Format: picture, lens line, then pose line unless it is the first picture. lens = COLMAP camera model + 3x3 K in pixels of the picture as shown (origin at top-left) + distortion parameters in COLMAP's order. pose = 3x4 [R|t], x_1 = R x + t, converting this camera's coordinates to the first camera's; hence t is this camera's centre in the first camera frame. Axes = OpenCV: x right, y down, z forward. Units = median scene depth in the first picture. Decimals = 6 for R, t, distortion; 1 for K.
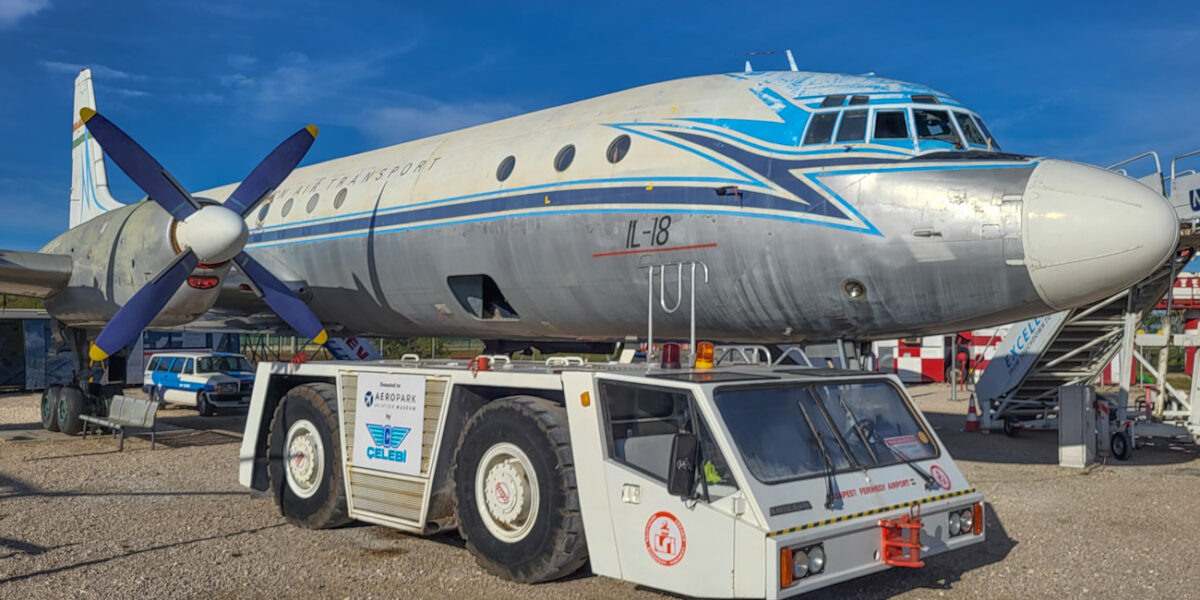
lens RADIAL K [[996.7, 0, 630.4], [0, 996.7, 294.7], [0, 0, 1]] dist [0.040276, -0.022746]
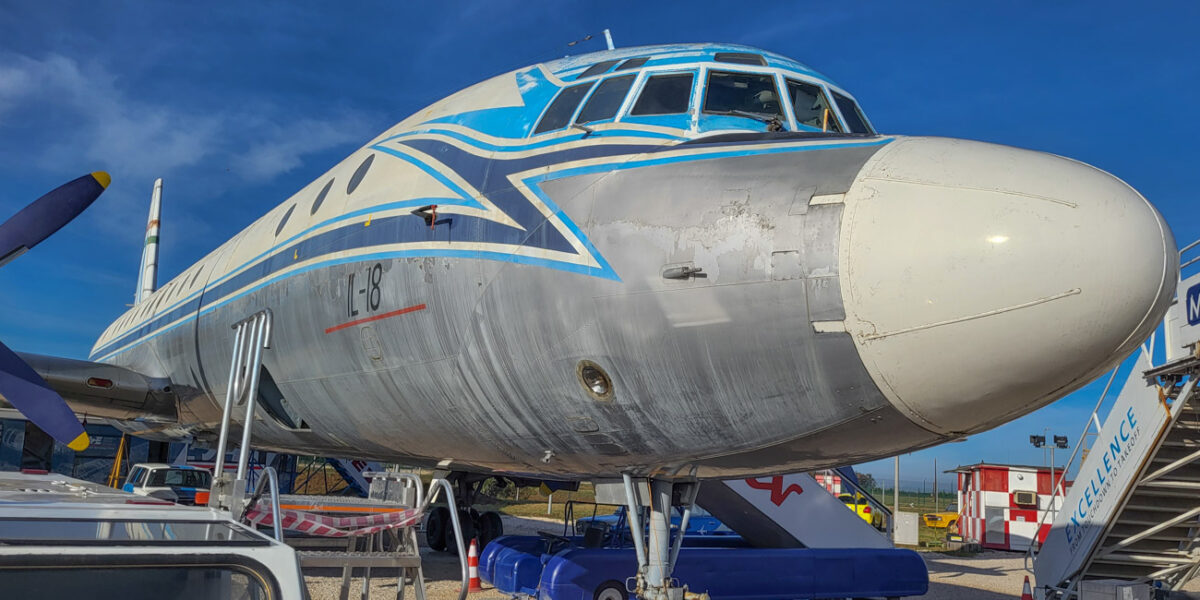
lens RADIAL K [[996.7, 0, 604.7], [0, 996.7, 288.3], [0, 0, 1]] dist [0.040276, -0.022746]
pose [[0.987420, 0.029252, -0.155390, 0.308413], [-0.051208, 0.988934, -0.139235, 0.020164], [0.149598, 0.145441, 0.977992, 0.439925]]
